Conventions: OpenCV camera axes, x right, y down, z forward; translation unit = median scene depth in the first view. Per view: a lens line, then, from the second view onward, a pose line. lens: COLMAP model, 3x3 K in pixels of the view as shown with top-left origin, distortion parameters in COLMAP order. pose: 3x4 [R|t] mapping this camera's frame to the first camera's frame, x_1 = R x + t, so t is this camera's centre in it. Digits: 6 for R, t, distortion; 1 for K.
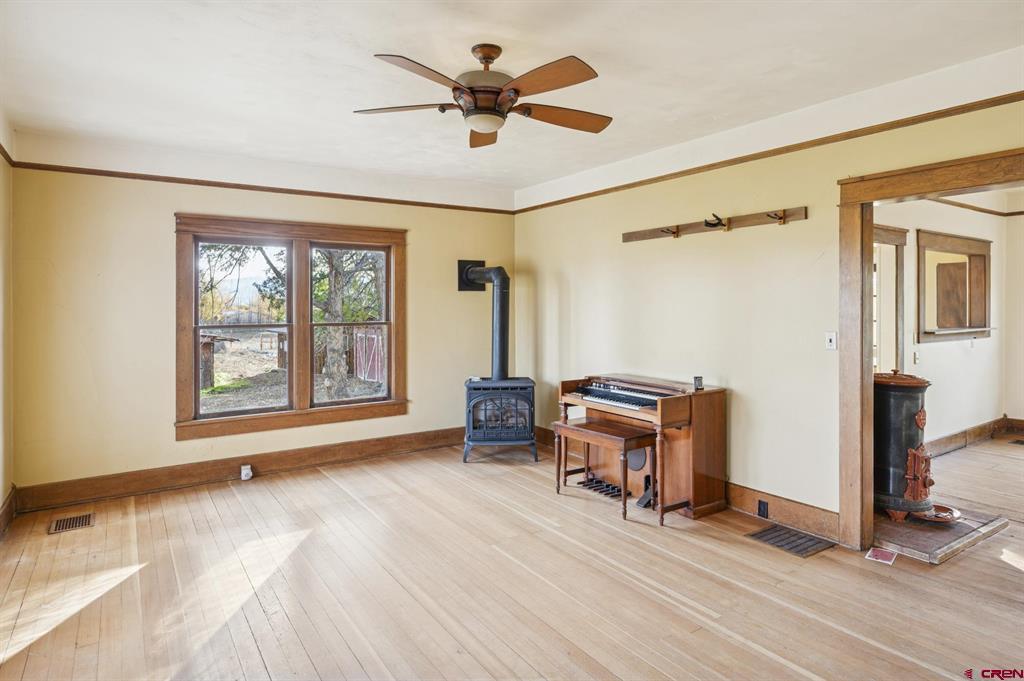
lens RADIAL K [[575.5, 0, 513.8], [0, 575.5, 307.2], [0, 0, 1]] dist [0.001683, 0.001243]
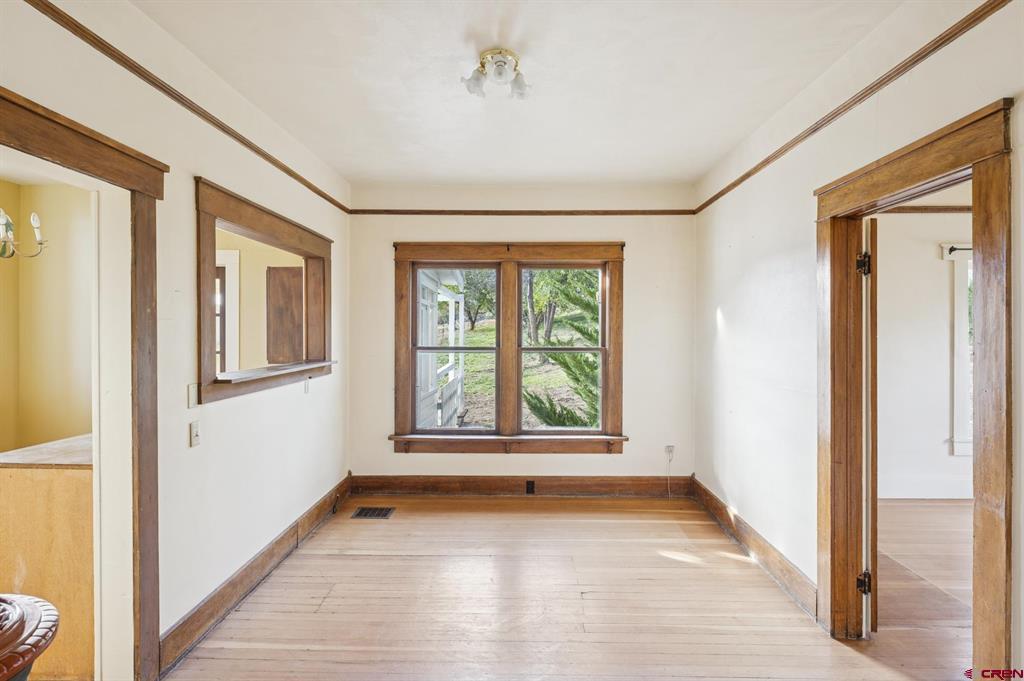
lens RADIAL K [[562.9, 0, 512.0], [0, 562.9, 340.5], [0, 0, 1]] dist [0.000303, 0.000098]
pose [[0.574125, -0.010978, 0.818694, 0.386951], [-0.002176, 0.999886, 0.014934, -0.000926], [-0.818765, -0.010355, 0.574036, 0.418897]]
